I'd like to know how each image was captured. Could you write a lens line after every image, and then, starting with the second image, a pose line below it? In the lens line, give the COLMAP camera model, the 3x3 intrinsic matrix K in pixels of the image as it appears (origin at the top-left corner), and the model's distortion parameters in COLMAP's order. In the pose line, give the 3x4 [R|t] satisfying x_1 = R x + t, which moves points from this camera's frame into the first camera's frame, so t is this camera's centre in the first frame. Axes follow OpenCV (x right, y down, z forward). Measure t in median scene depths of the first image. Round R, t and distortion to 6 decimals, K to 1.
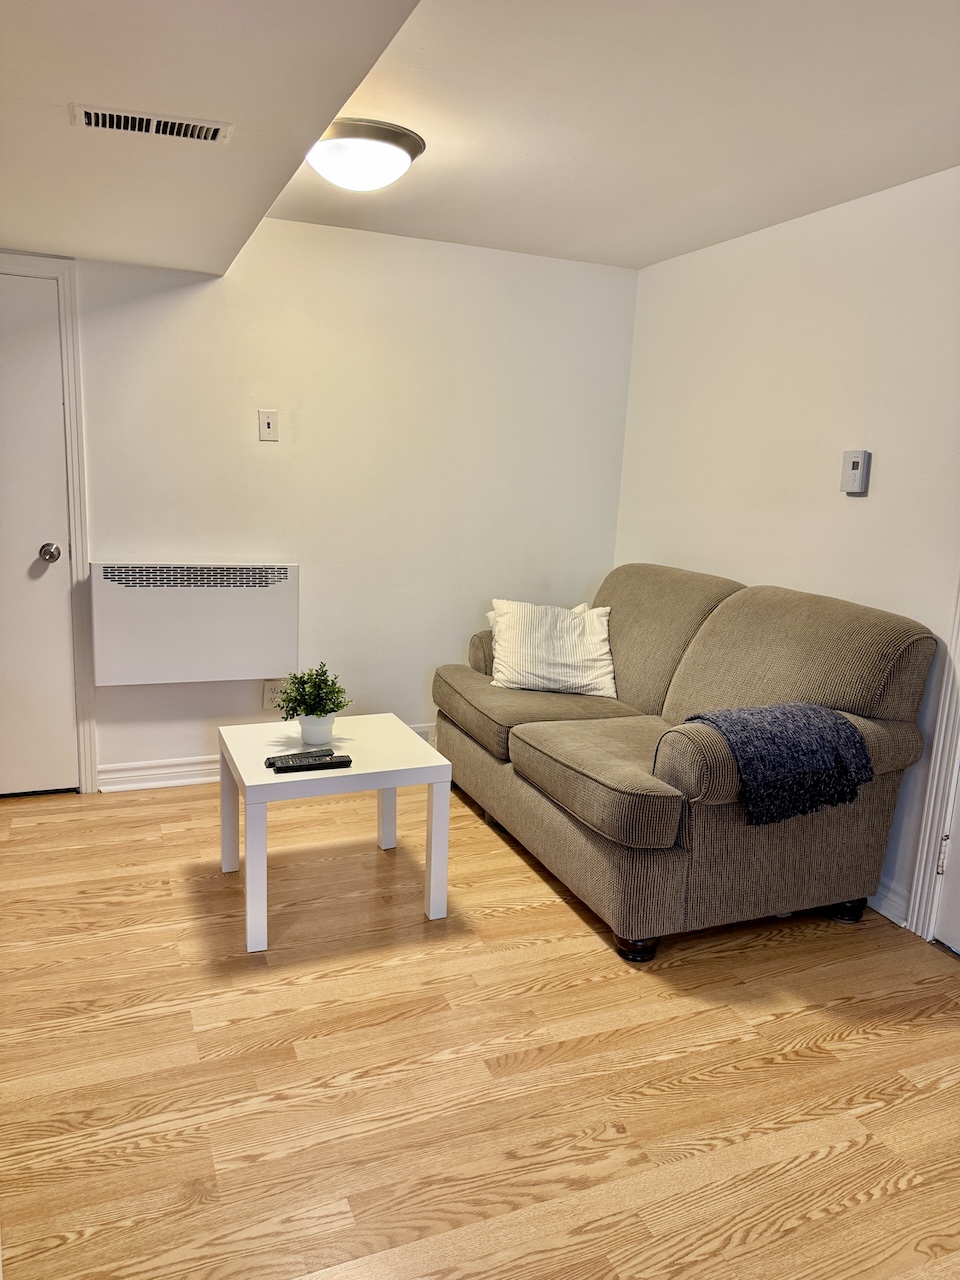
lens RADIAL K [[898.7, 0, 479.0], [0, 898.7, 644.7], [0, 0, 1]] dist [-0.002246, -0.027992]
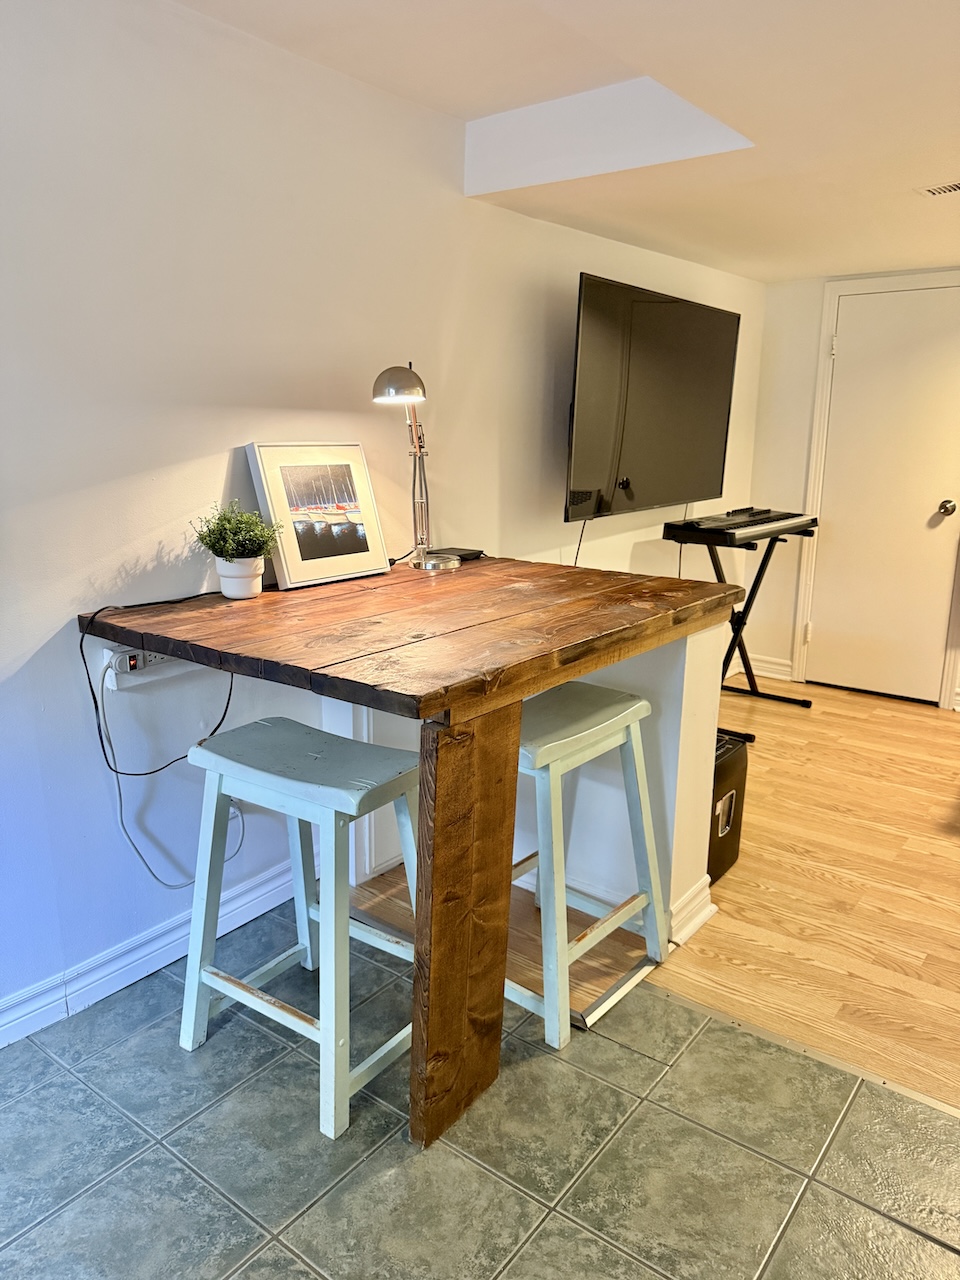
lens RADIAL K [[898.7, 0, 480.6], [0, 898.7, 639.9], [0, 0, 1]] dist [-0.002246, -0.027992]
pose [[0.487703, 0.165779, -0.857125, 0.476535], [-0.147254, 0.983358, 0.106407, 0.063807], [0.860501, 0.074320, 0.503999, -0.265311]]
